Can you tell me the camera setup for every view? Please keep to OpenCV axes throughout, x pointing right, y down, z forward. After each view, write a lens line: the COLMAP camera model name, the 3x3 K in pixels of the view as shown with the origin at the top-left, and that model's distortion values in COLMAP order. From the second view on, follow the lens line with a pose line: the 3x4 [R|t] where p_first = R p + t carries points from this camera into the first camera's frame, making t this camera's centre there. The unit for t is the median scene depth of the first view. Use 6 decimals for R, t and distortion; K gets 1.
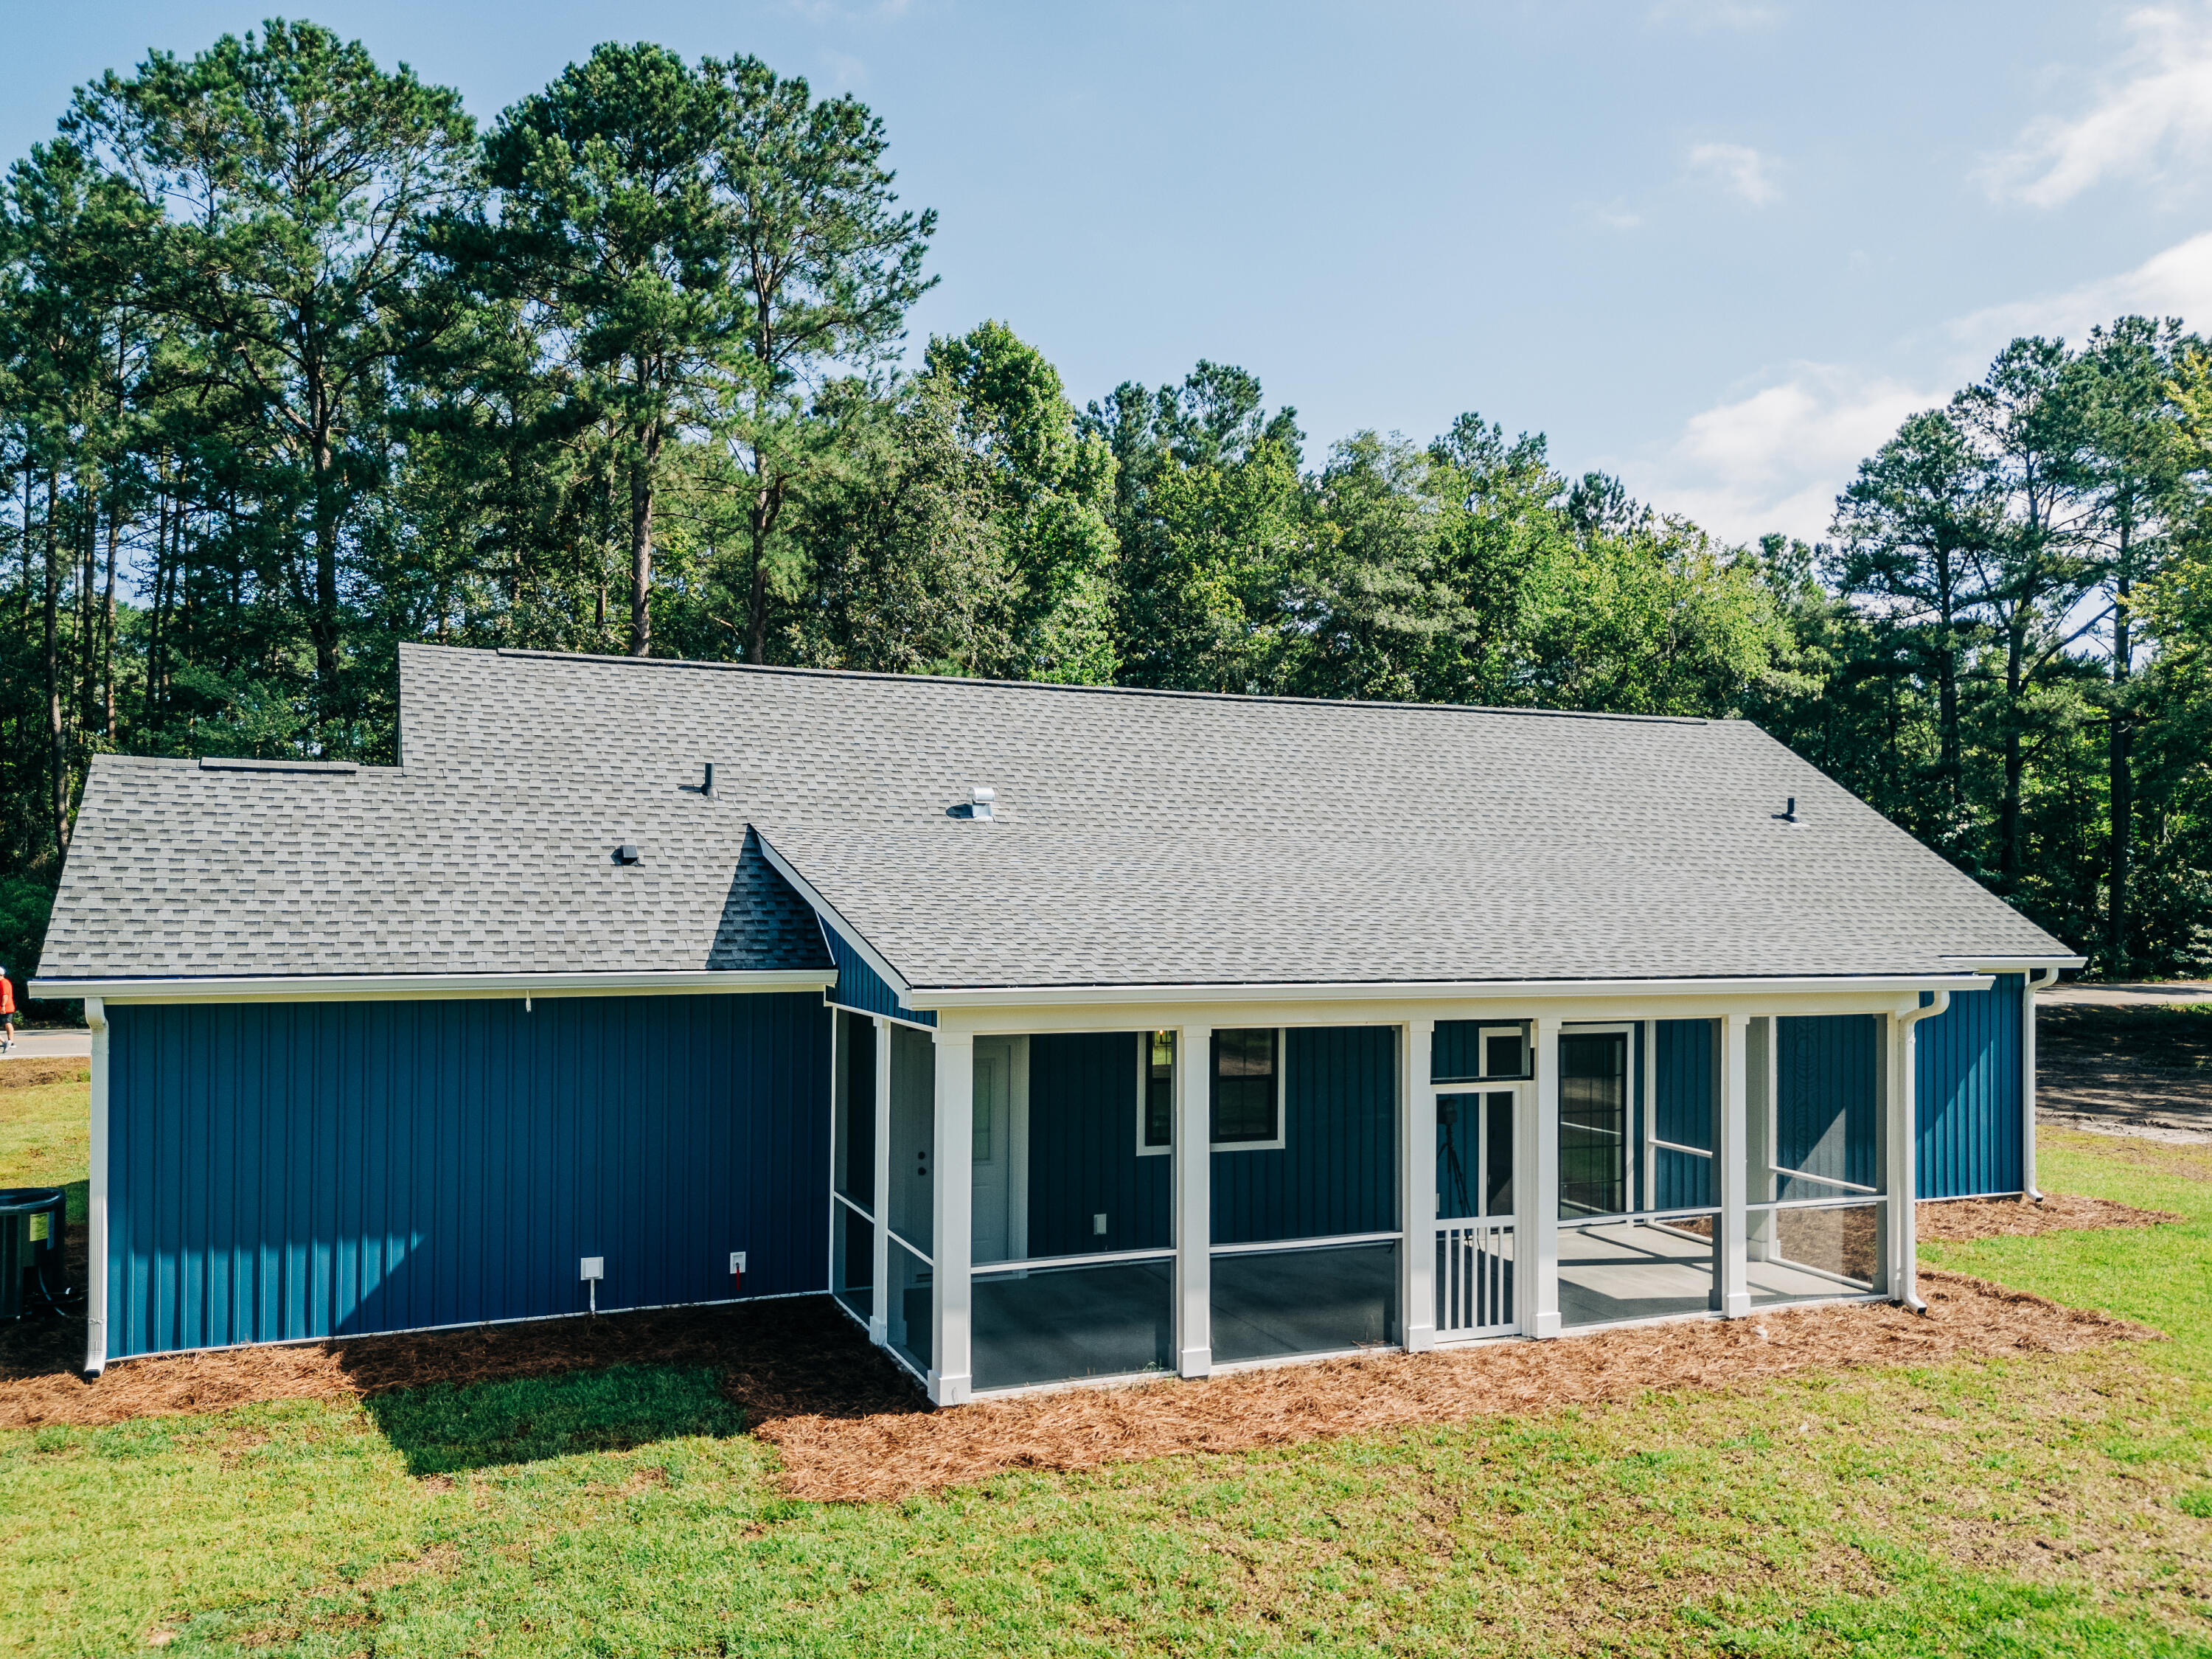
lens RADIAL K [[1600.4, 0, 1003.6], [0, 1600.4, 874.7], [0, 0, 1]] dist [0.050352, -0.037168]
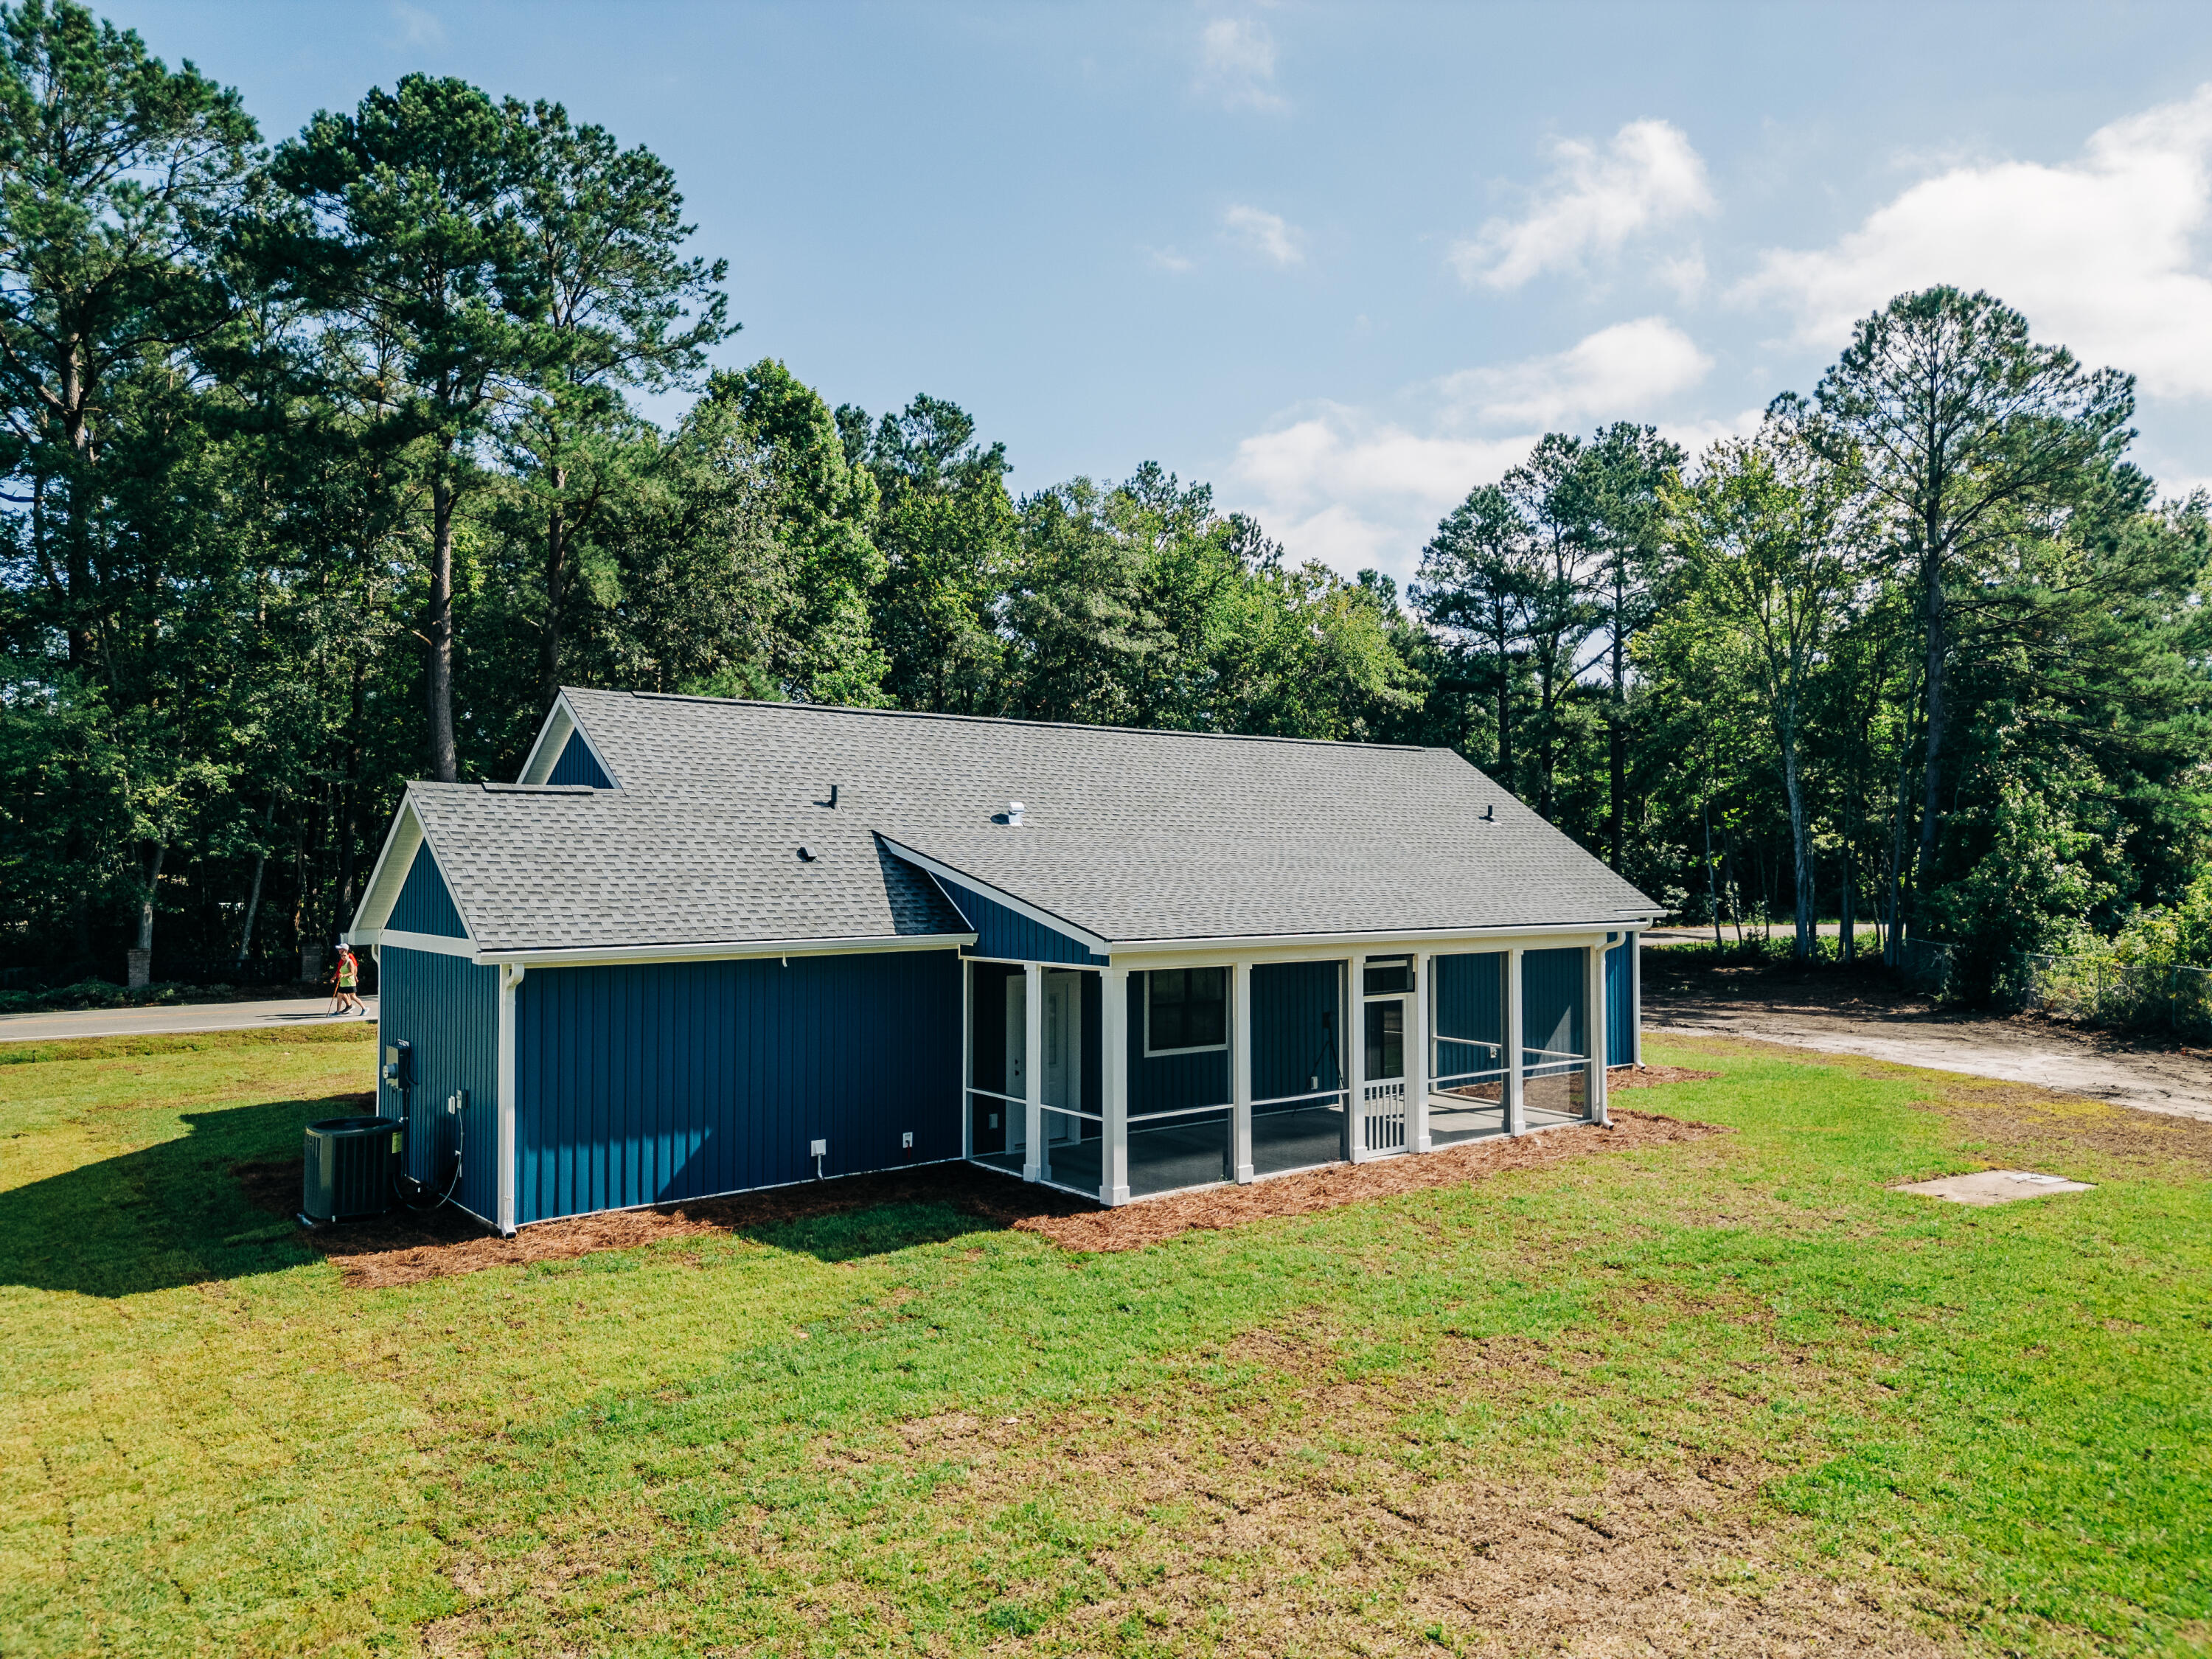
lens RADIAL K [[1548.7, 0, 1098.5], [0, 1548.7, 831.7], [0, 0, 1]] dist [0.072519, -0.074743]
pose [[0.955266, -0.002395, 0.295737, -0.107536], [0.005257, 0.999947, -0.008882, -0.005127], [-0.295700, 0.010040, 0.955228, -0.097387]]
